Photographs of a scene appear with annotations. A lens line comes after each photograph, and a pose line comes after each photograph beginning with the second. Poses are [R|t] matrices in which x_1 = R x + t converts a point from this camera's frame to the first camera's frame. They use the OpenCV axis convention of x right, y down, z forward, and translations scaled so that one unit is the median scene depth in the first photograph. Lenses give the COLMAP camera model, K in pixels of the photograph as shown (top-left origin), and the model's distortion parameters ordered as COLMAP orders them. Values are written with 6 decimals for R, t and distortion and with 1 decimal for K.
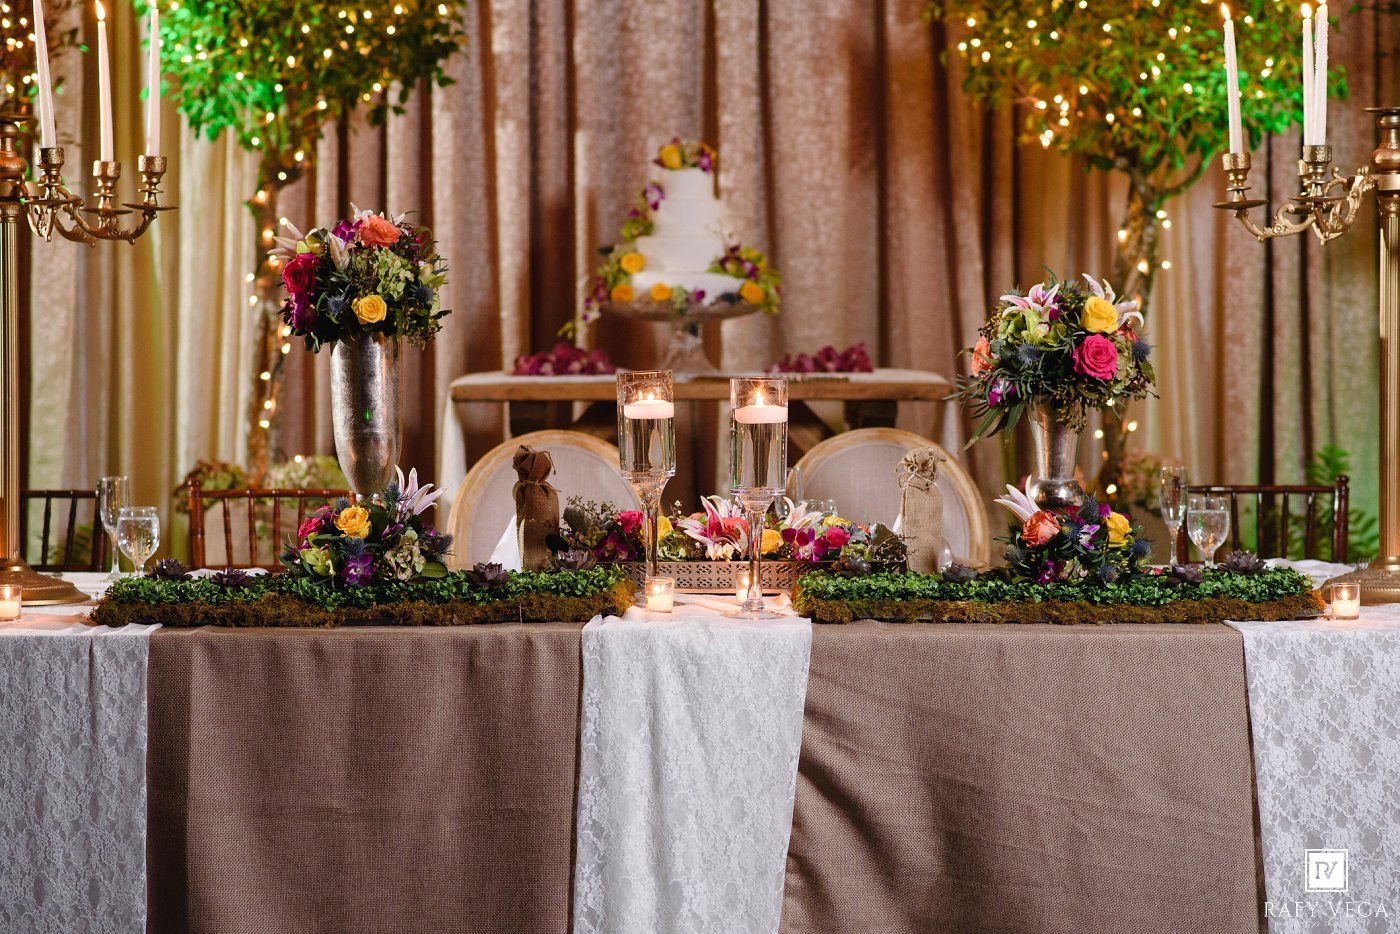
lens RADIAL K [[3526.7, 0, 700.0], [0, 3526.7, 467.0], [0, 0, 1]] dist [0.019216, -0.123875]
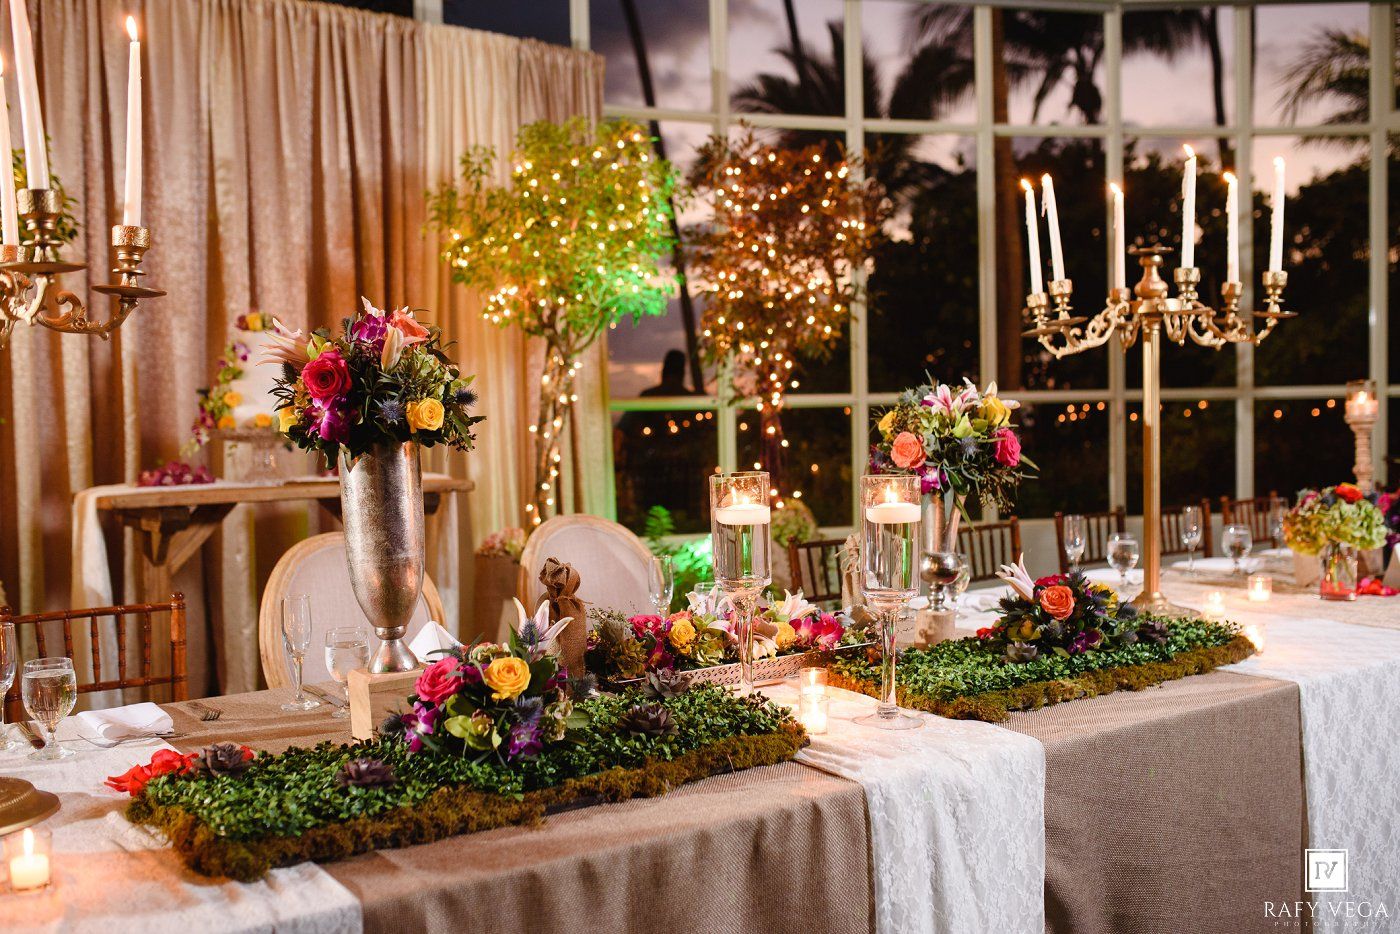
lens RADIAL K [[1323.0, 0, 700.0], [0, 1323.0, 467.0], [0, 0, 1]] dist [-0.049208, 0.026760]
pose [[0.830008, -0.037217, 0.556508, -0.215049], [0.051835, 0.998600, -0.010527, -0.025006], [-0.555337, 0.037584, 0.830776, 0.689765]]
